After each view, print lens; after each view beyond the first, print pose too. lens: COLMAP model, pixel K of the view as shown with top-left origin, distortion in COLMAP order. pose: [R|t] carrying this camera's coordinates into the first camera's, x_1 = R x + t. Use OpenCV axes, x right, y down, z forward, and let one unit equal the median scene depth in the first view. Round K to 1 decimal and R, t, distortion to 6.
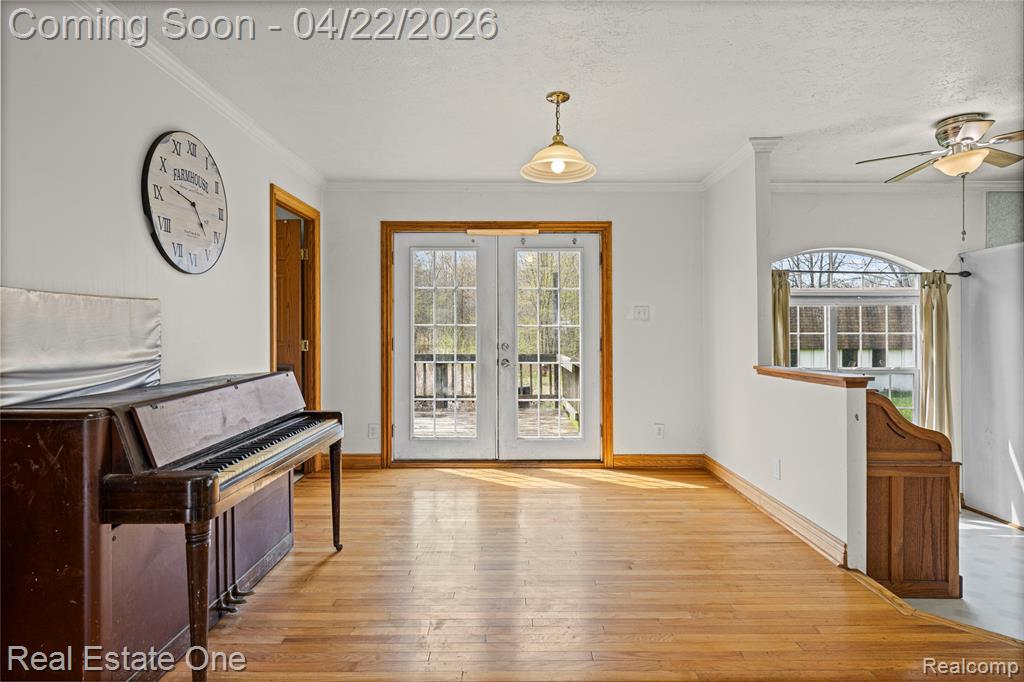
lens RADIAL K [[555.0, 0, 510.6], [0, 555.0, 338.6], [0, 0, 1]] dist [-0.002904, -0.001228]
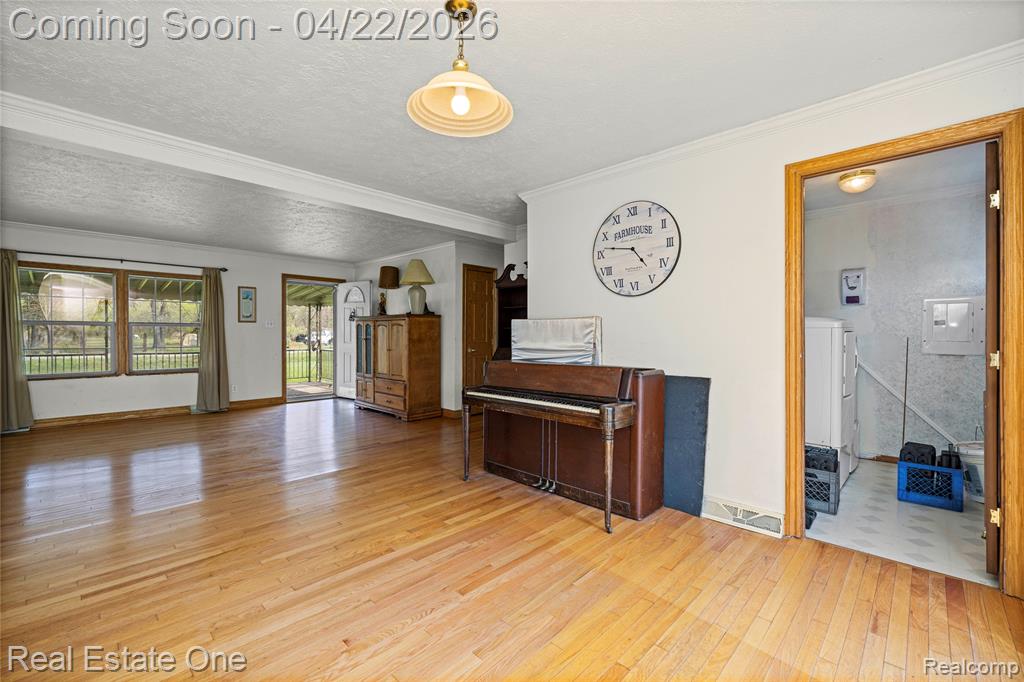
lens RADIAL K [[447.1, 0, 514.3], [0, 447.1, 335.3], [0, 0, 1]] dist [0.001397, -0.000911]
pose [[-0.697850, -0.001468, -0.716242, 0.311446], [-0.012393, 0.999873, 0.010026, -0.011655], [0.716137, 0.015873, -0.697780, 0.994113]]
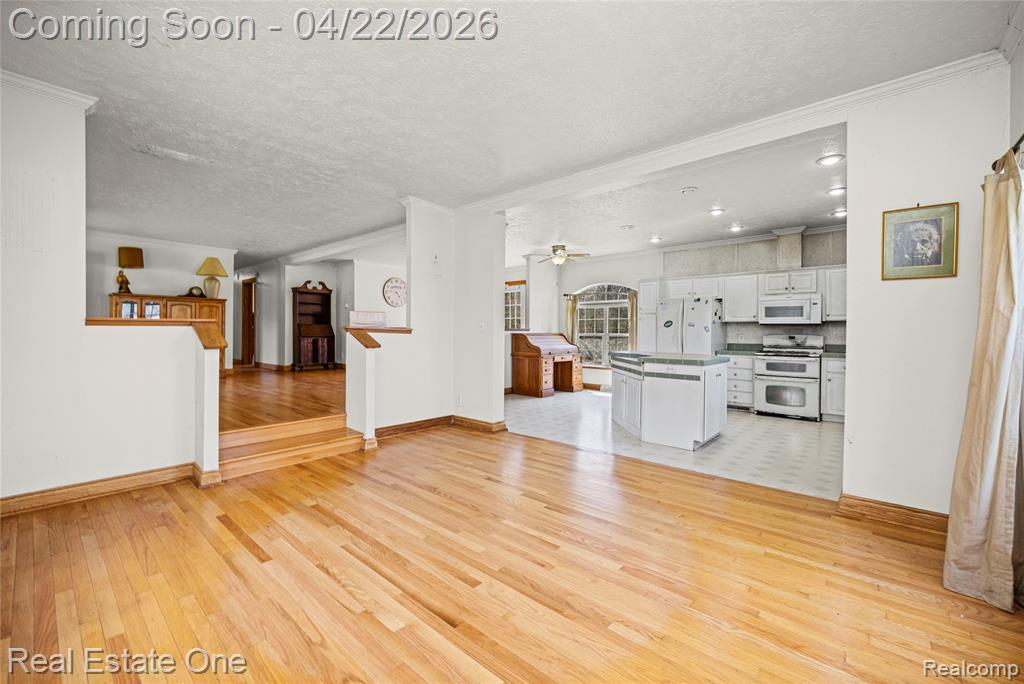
lens RADIAL K [[416.0, 0, 510.1], [0, 416.0, 333.3], [0, 0, 1]] dist [0.001109, -0.001054]
pose [[0.753159, 0.007018, -0.657801, 1.586249], [-0.014622, 0.999875, -0.006074, 0.075286], [0.657676, 0.014193, 0.753167, -0.667652]]
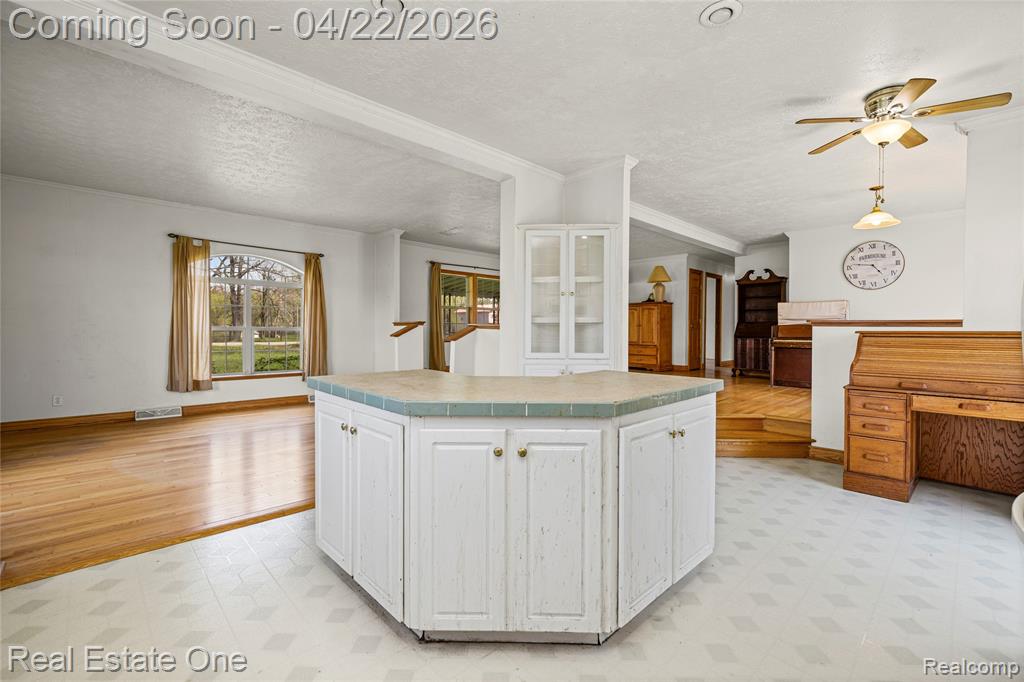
lens RADIAL K [[447.1, 0, 517.2], [0, 447.1, 336.5], [0, 0, 1]] dist [0.001397, -0.000911]
pose [[-0.715238, 0.007051, -0.698846, 1.487326], [-0.013142, 0.999637, 0.023535, 0.062760], [0.698758, 0.026017, -0.714885, 0.854566]]
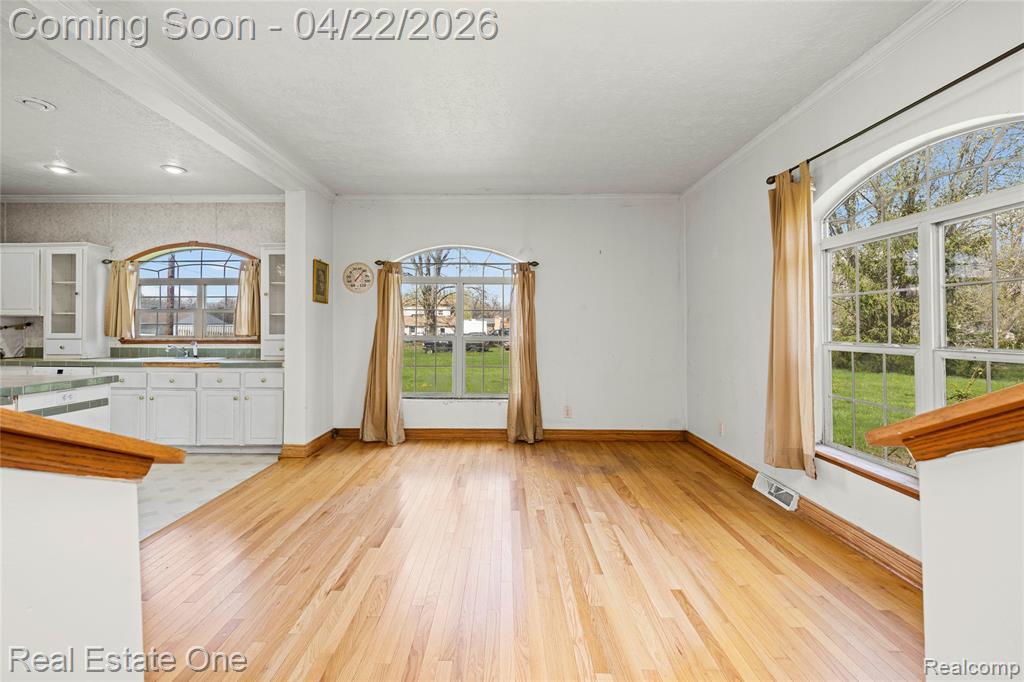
lens RADIAL K [[447.1, 0, 496.0], [0, 447.1, 321.6], [0, 0, 1]] dist [0.001397, -0.000911]
pose [[0.019477, 0.017611, 0.999655, 0.584758], [0.008669, 0.999804, -0.017783, 0.055363], [-0.999773, 0.009013, 0.019320, -0.309622]]
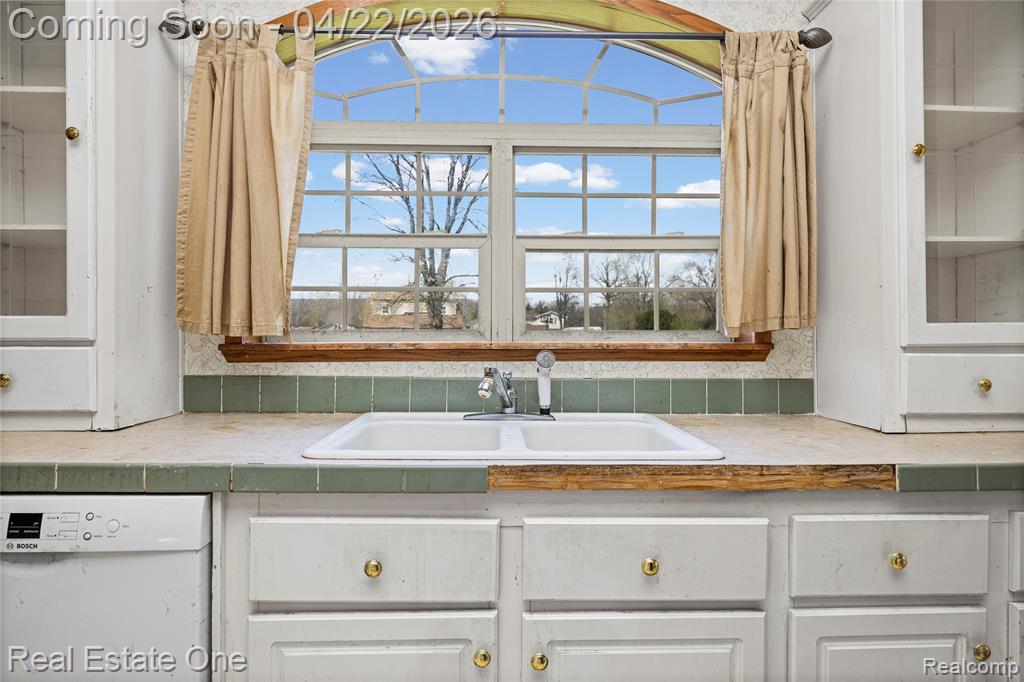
lens RADIAL K [[555.0, 0, 509.8], [0, 555.0, 335.1], [0, 0, 1]] dist [-0.002904, -0.001228]
pose [[-0.025194, -0.000089, 0.999683, 1.344821], [0.006462, 0.999979, 0.000252, 0.067325], [-0.999662, 0.006466, -0.025193, 0.499357]]
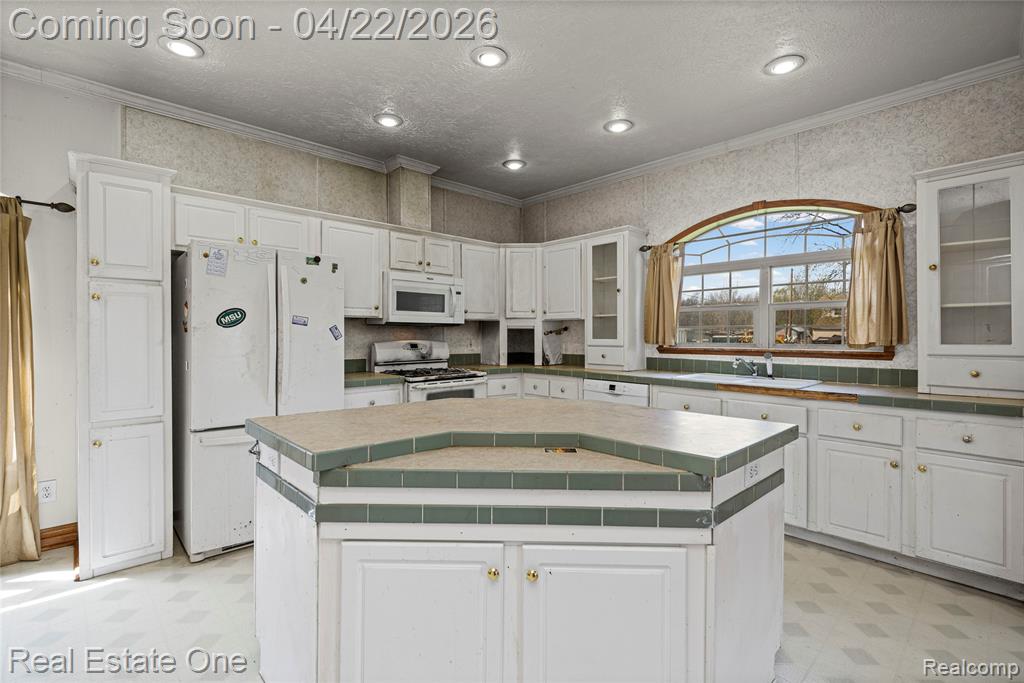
lens RADIAL K [[466.6, 0, 514.5], [0, 466.6, 337.6], [0, 0, 1]] dist [0.004278, -0.003483]
pose [[0.724512, -0.004390, 0.689248, 0.864518], [0.004981, 0.999987, 0.001134, 0.049971], [-0.689244, 0.002611, 0.724525, 0.200621]]
